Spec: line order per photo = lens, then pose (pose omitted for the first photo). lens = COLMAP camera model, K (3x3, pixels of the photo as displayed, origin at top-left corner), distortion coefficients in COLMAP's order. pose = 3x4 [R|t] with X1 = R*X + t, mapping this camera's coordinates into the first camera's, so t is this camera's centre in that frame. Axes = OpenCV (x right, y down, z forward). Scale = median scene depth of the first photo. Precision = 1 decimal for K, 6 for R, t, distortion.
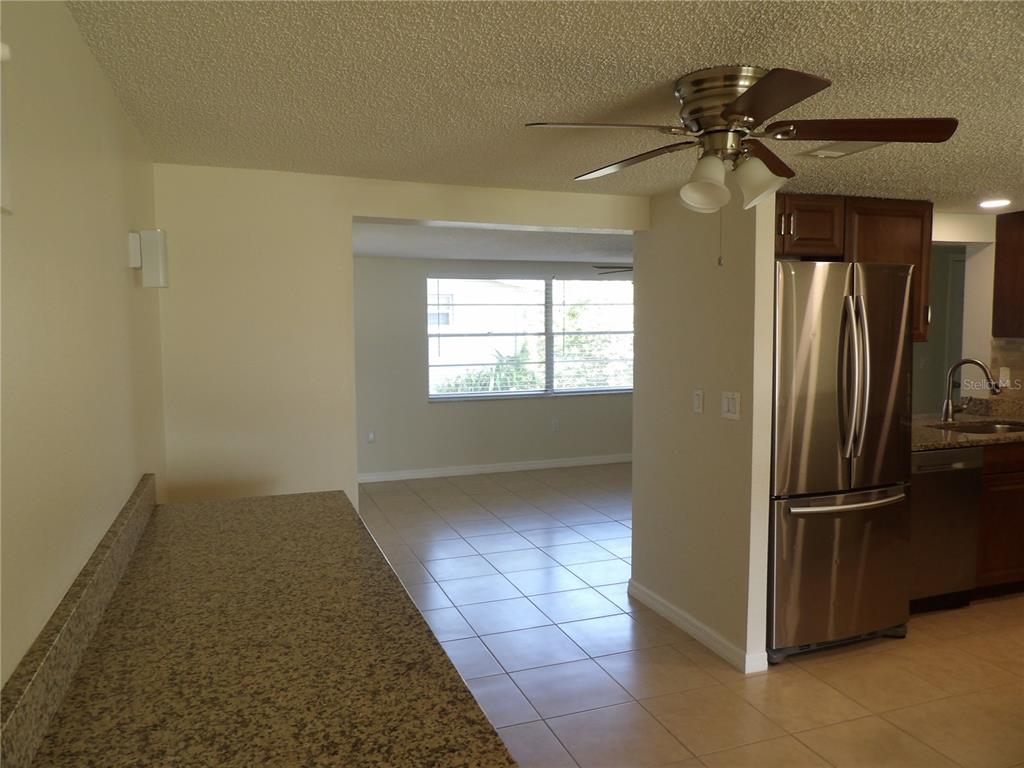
lens RADIAL K [[750.7, 0, 509.4], [0, 750.7, 378.8], [0, 0, 1]] dist [-0.011342, 0.006628]
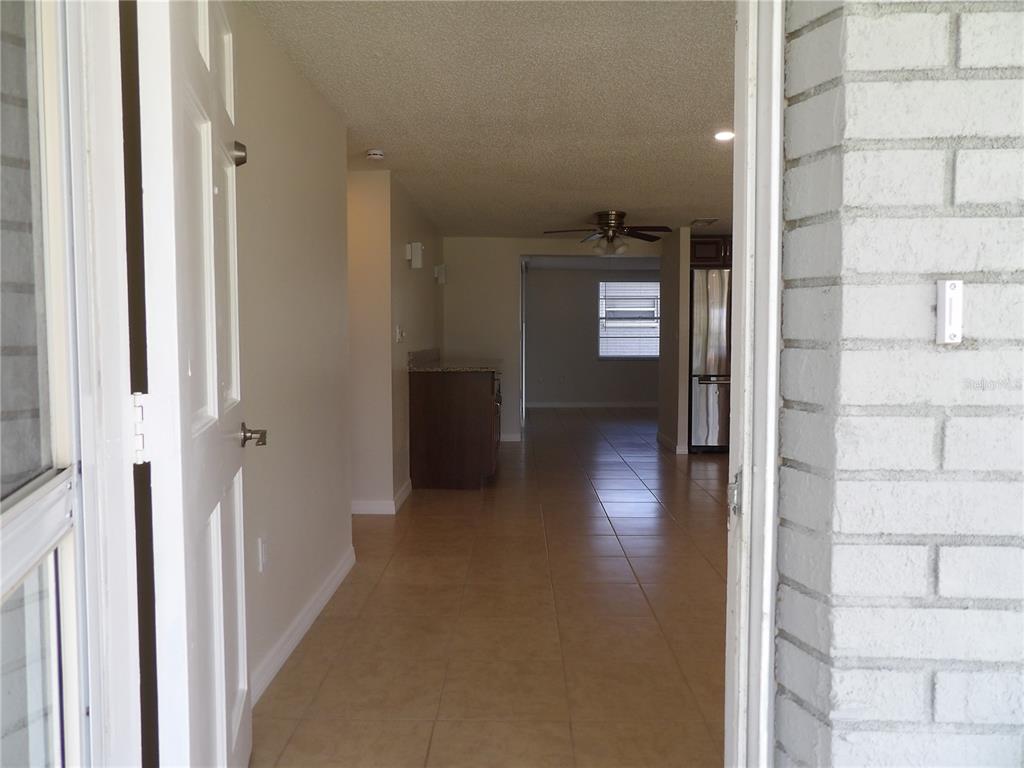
lens RADIAL K [[750.7, 0, 509.4], [0, 750.7, 378.8], [0, 0, 1]] dist [-0.011342, 0.006628]
pose [[0.936492, 0.027960, -0.349573, 0.427123], [-0.031965, 0.999473, -0.005691, 0.135071], [0.349230, 0.016503, 0.936892, -0.872135]]
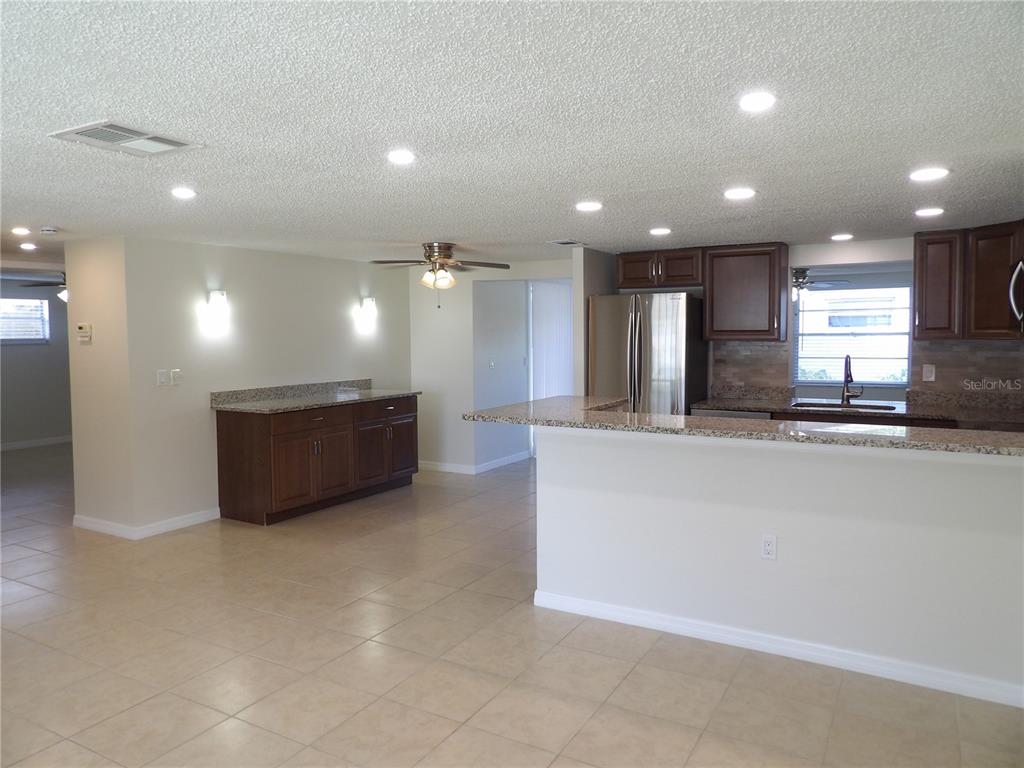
lens RADIAL K [[750.7, 0, 509.4], [0, 750.7, 378.8], [0, 0, 1]] dist [-0.011342, 0.006628]
pose [[0.620642, 0.053982, -0.782234, 1.176129], [-0.053371, 0.998222, 0.026542, 0.010801], [0.782276, 0.025276, 0.622420, -0.242870]]
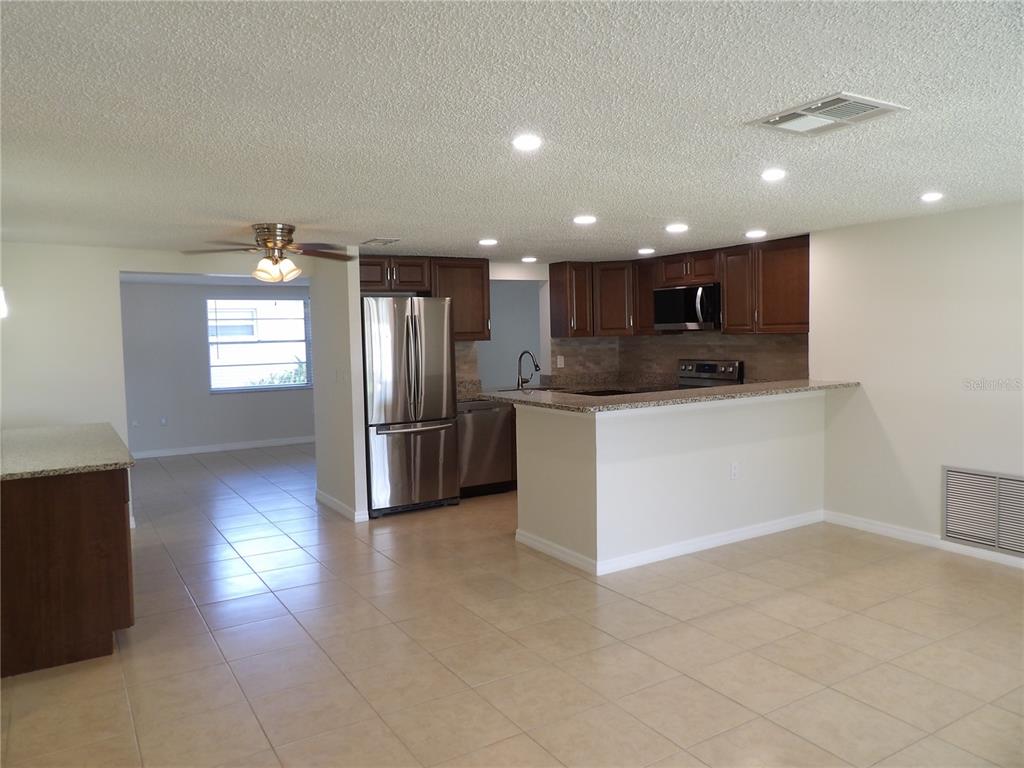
lens RADIAL K [[750.7, 0, 509.4], [0, 750.7, 378.8], [0, 0, 1]] dist [-0.011342, 0.006628]
pose [[0.980081, -0.024864, 0.197034, 0.227120], [0.027248, 0.999585, -0.009394, 0.048226], [-0.196718, 0.014576, 0.980352, -0.597440]]
